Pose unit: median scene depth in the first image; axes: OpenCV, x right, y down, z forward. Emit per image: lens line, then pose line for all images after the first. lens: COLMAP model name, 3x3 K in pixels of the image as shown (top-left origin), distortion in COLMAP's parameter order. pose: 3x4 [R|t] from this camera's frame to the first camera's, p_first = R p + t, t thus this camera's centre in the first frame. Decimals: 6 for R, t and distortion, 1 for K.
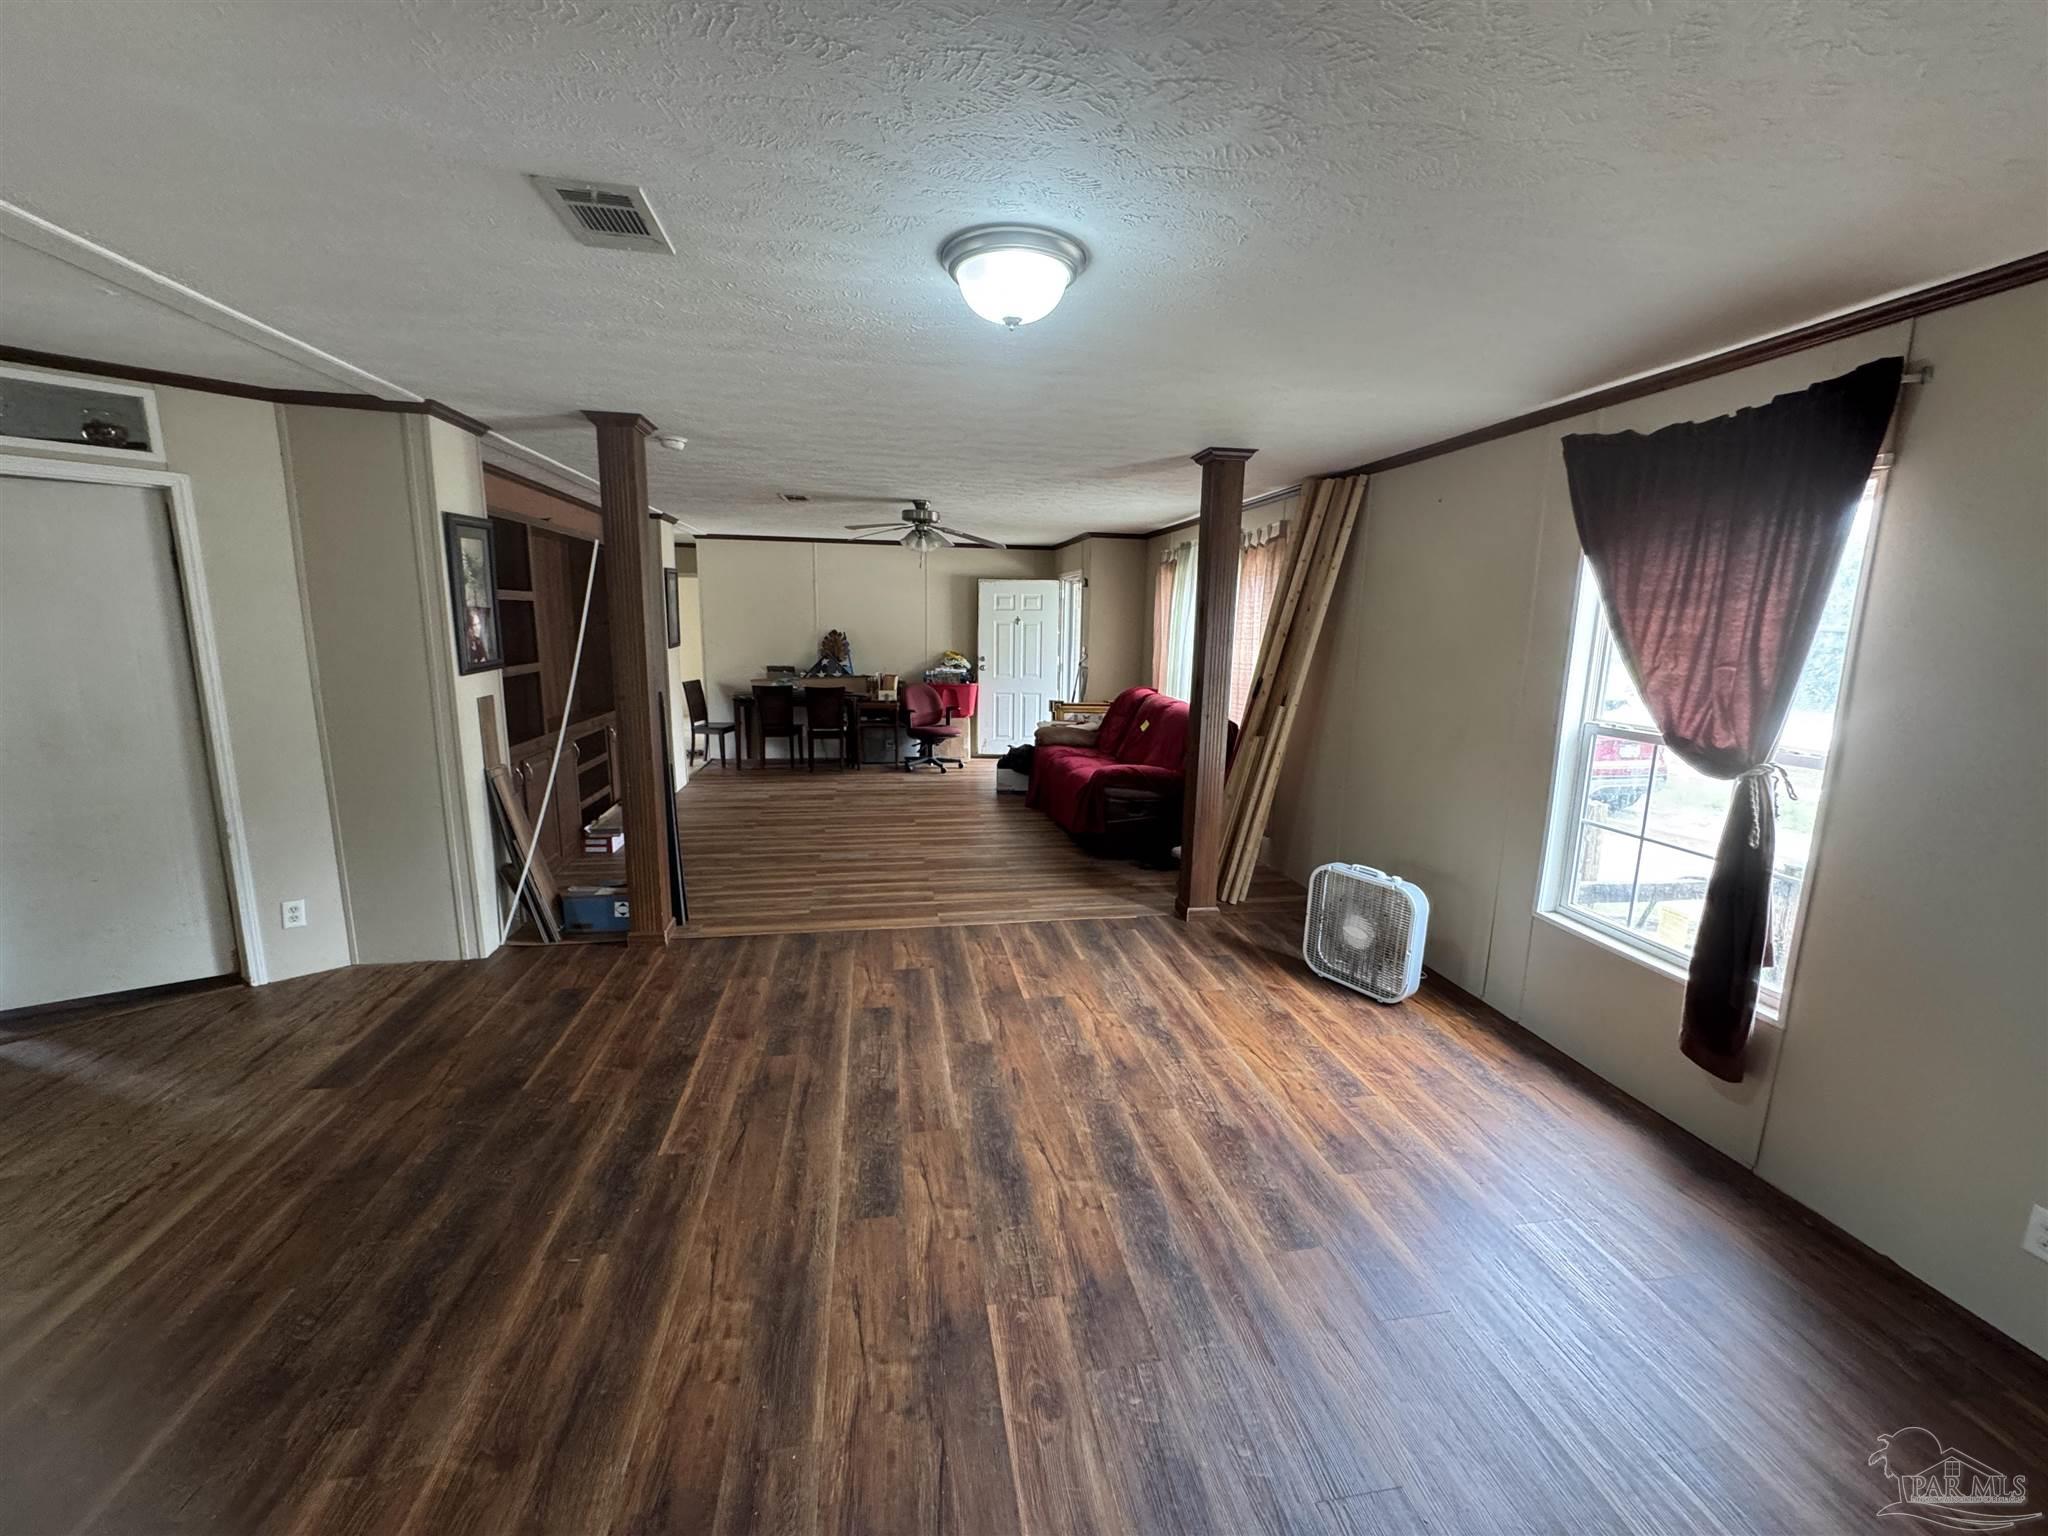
lens RADIAL K [[818.2, 0, 1021.2], [0, 818.2, 759.8], [0, 0, 1]] dist [-0.005645, 0.000034]
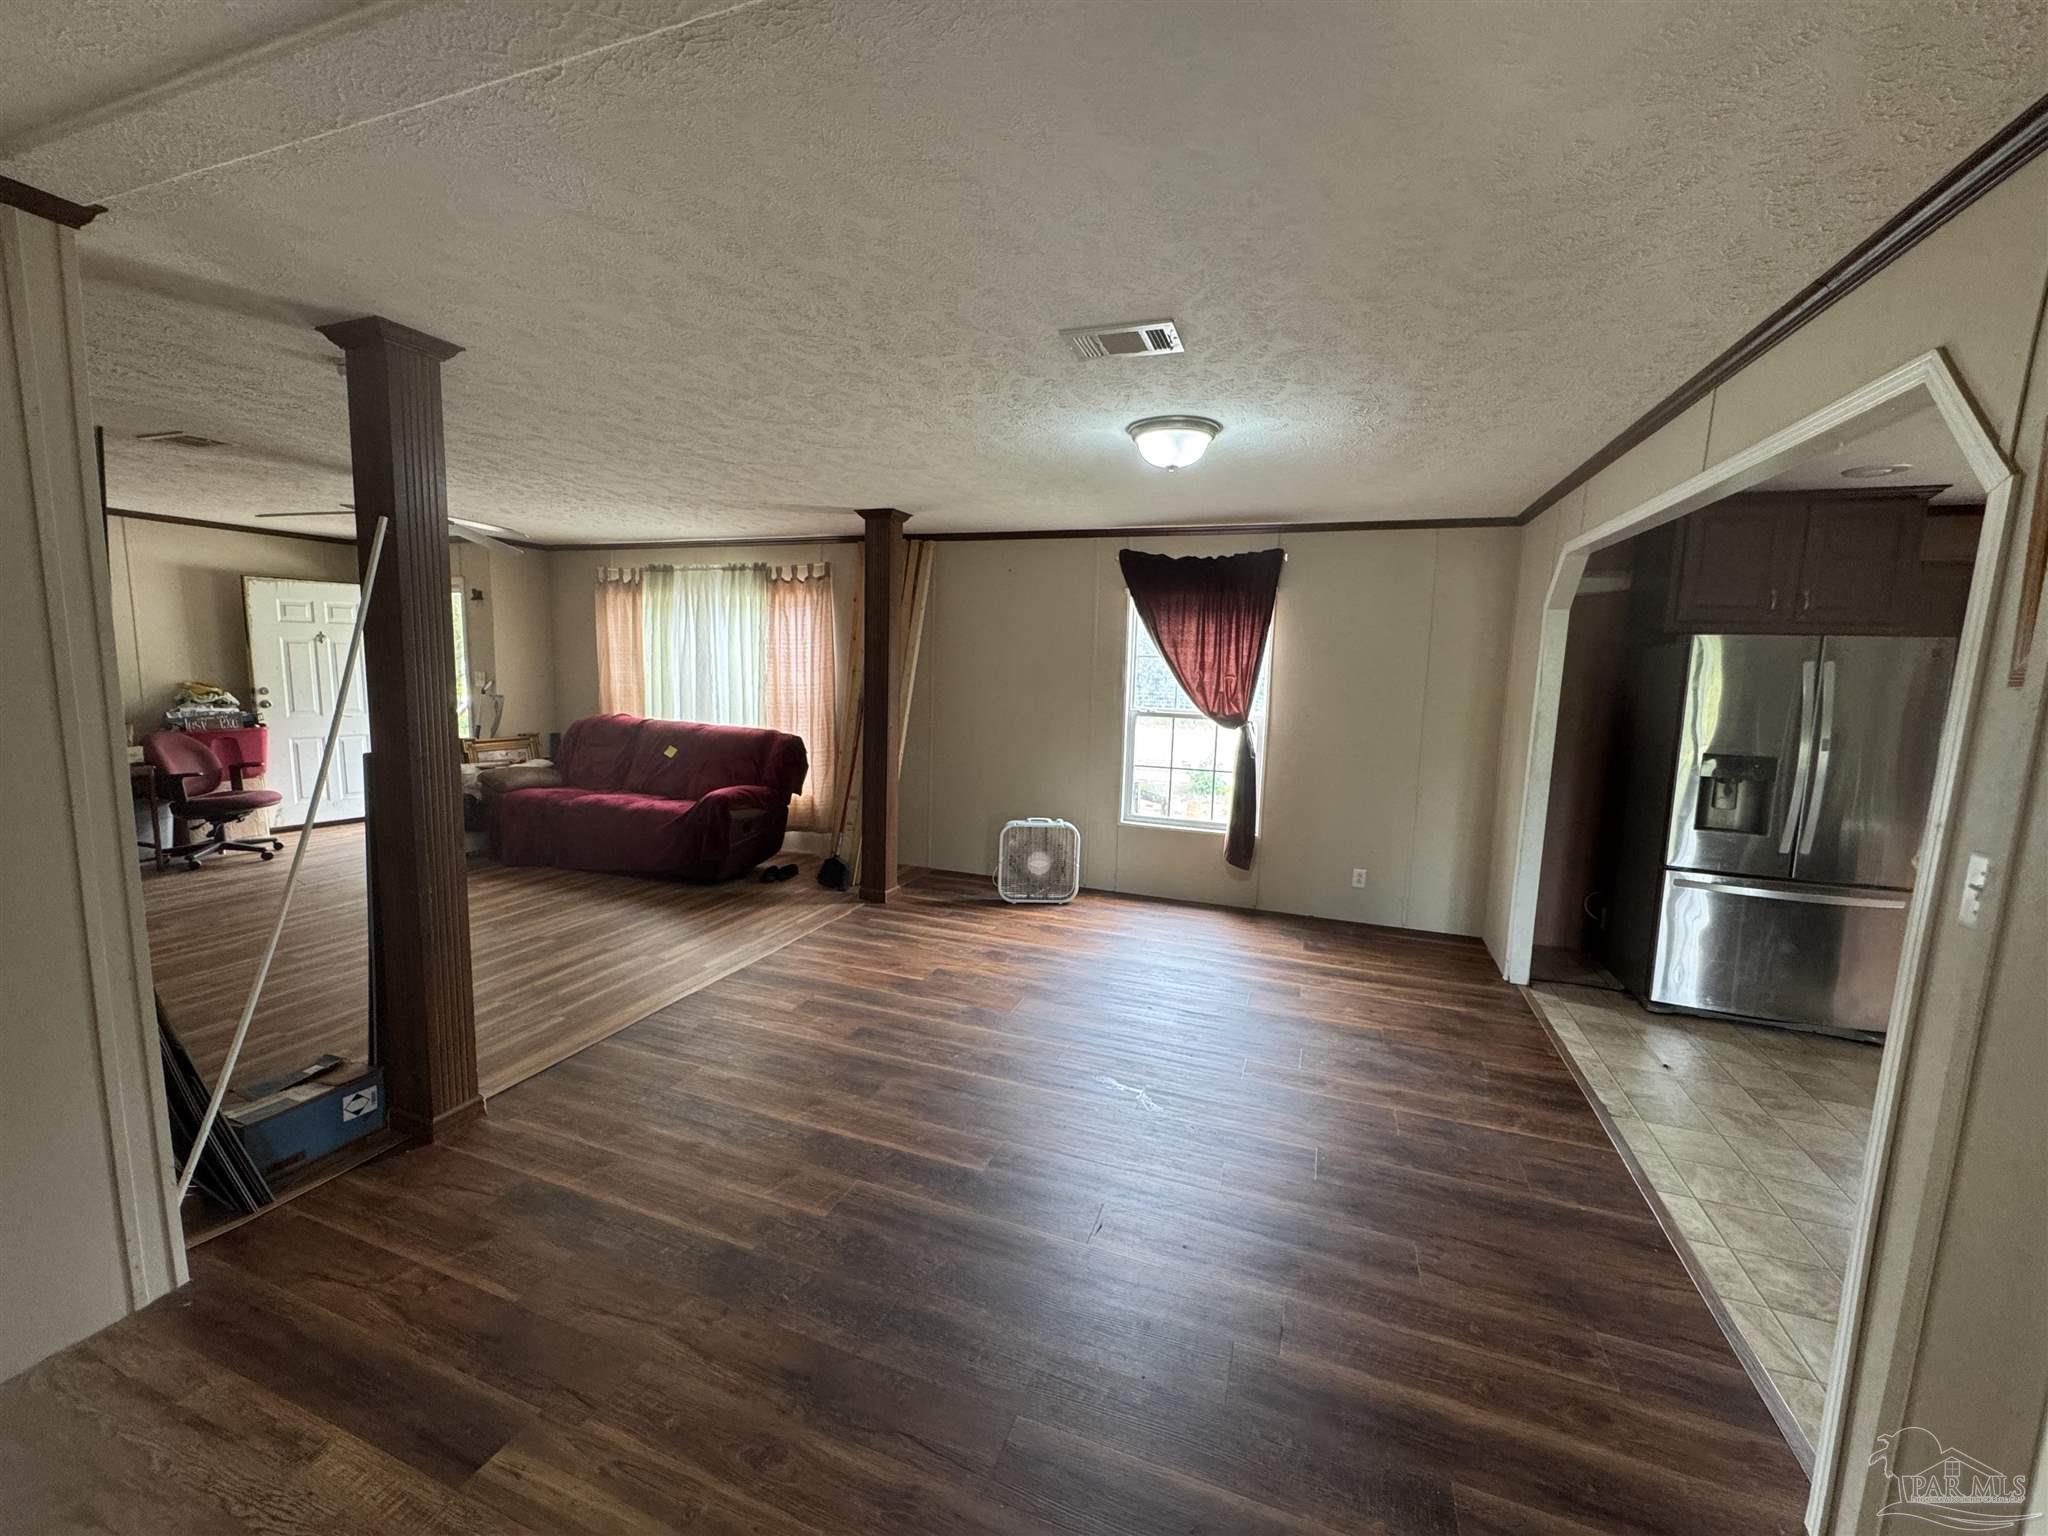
lens RADIAL K [[818.2, 0, 1020.1], [0, 818.2, 761.3], [0, 0, 1]] dist [-0.005645, 0.000034]
pose [[0.500472, -0.107136, 0.859098, -0.388216], [0.125704, 0.990790, 0.050330, -0.022217], [-0.856578, 0.082803, 0.509330, 0.123151]]
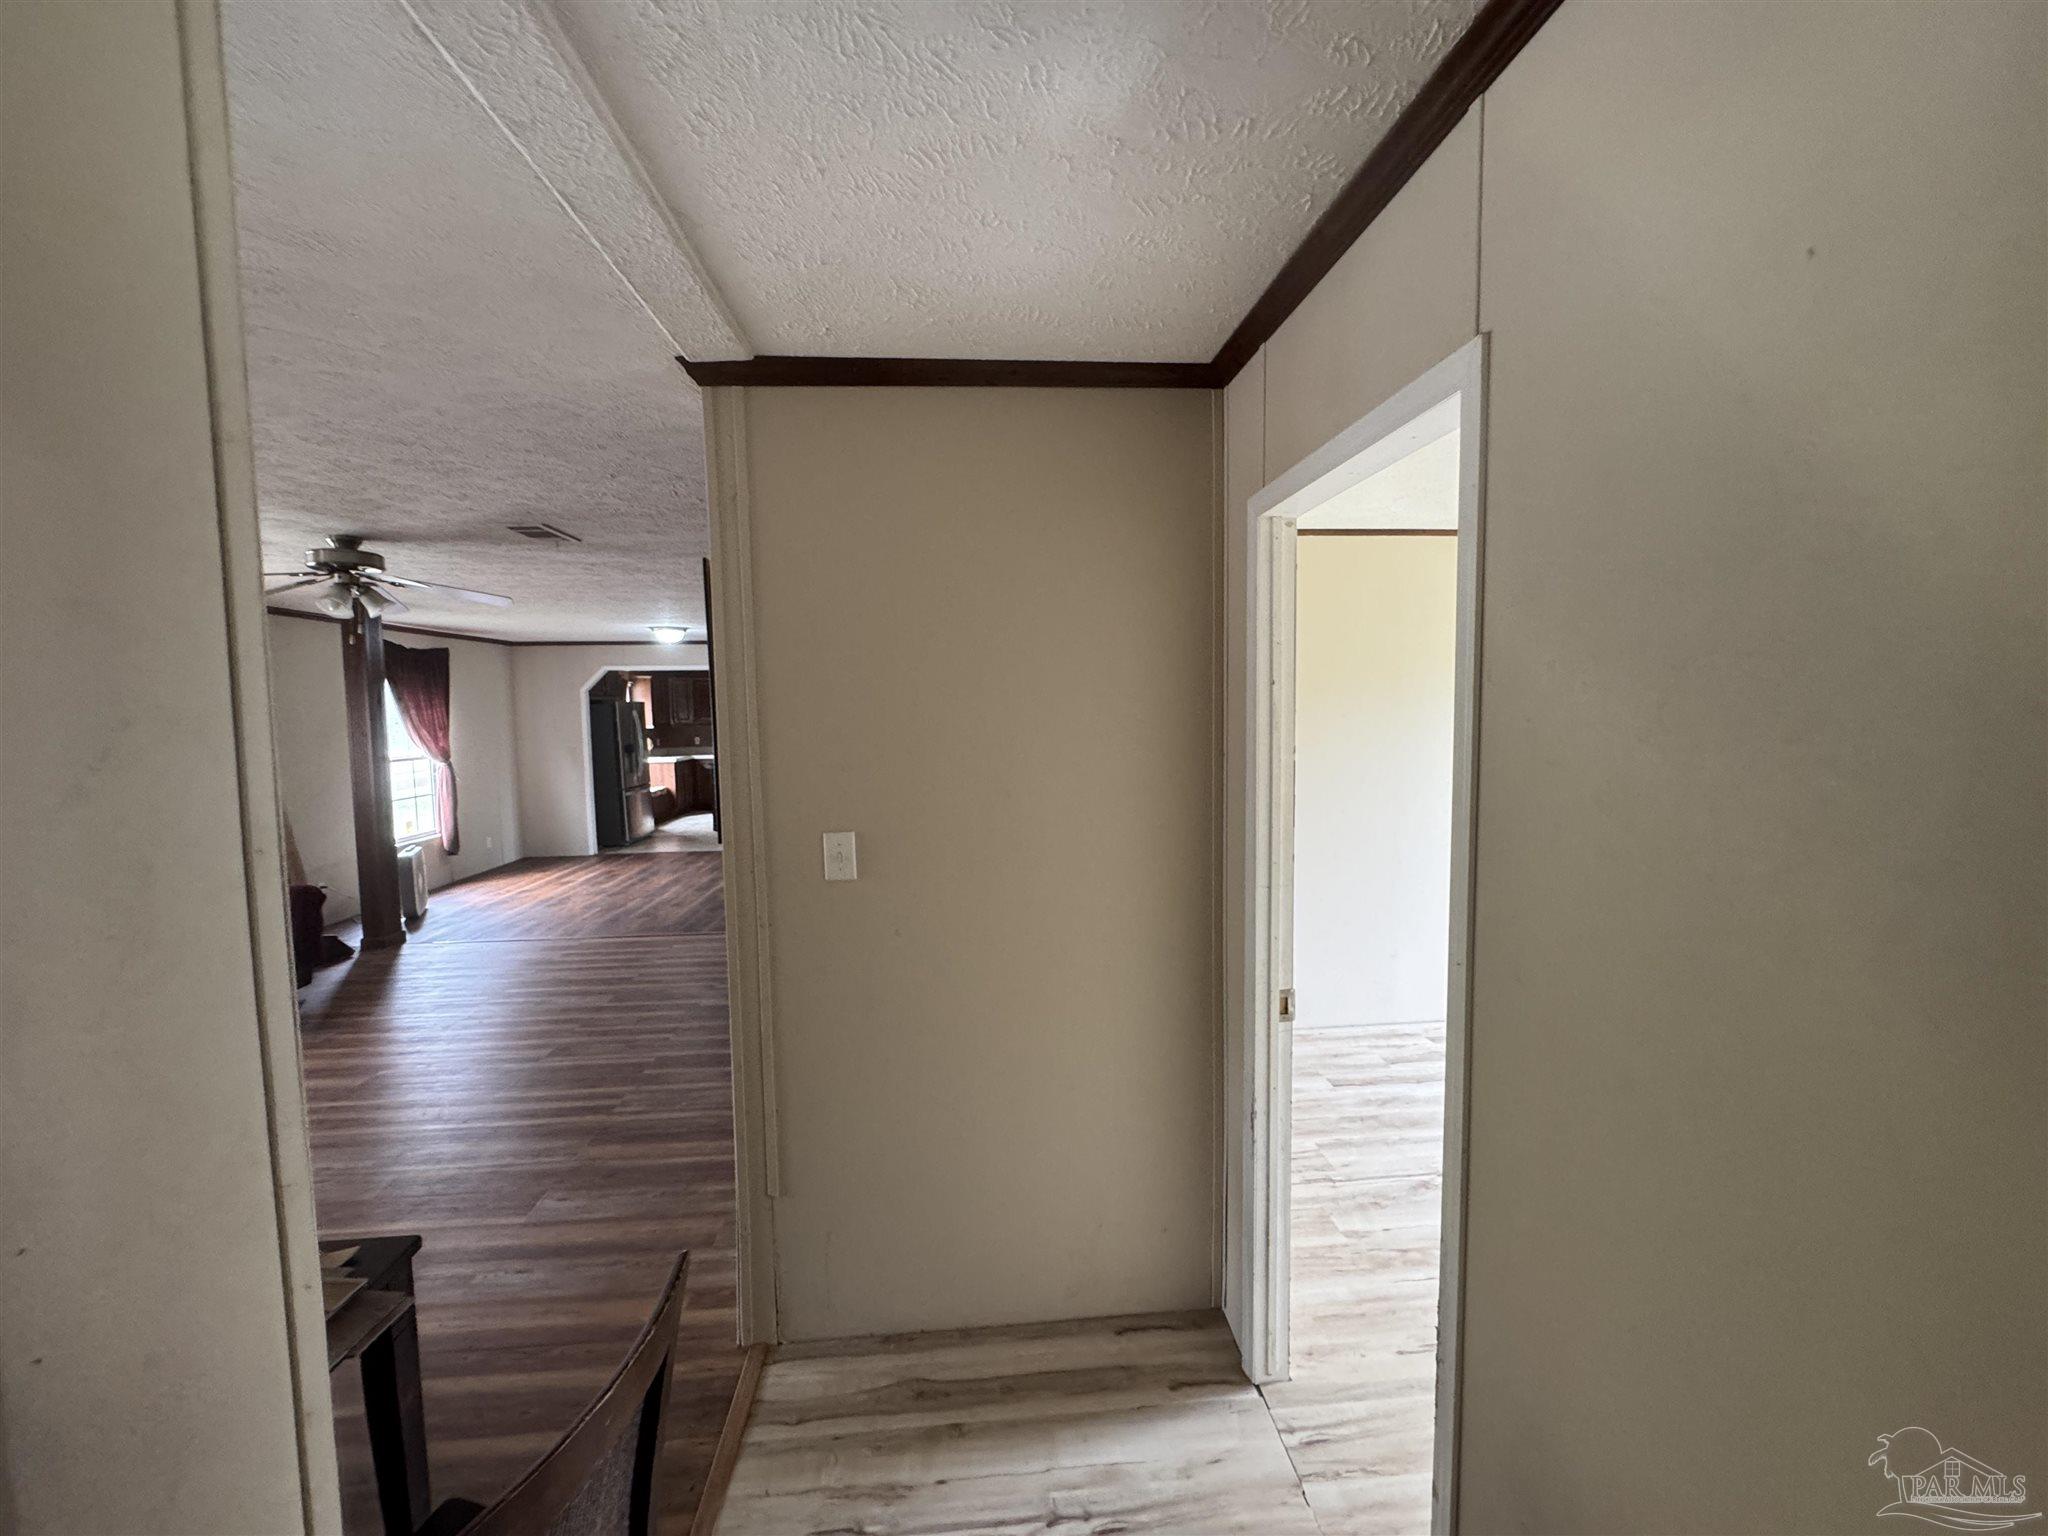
lens RADIAL K [[818.2, 0, 1026.2], [0, 818.2, 765.8], [0, 0, 1]] dist [-0.005645, 0.000034]
pose [[-0.995909, -0.010213, 0.089782, -0.526542], [0.012116, 0.969527, 0.244683, -0.225339], [-0.089545, 0.244770, -0.965437, 1.207392]]
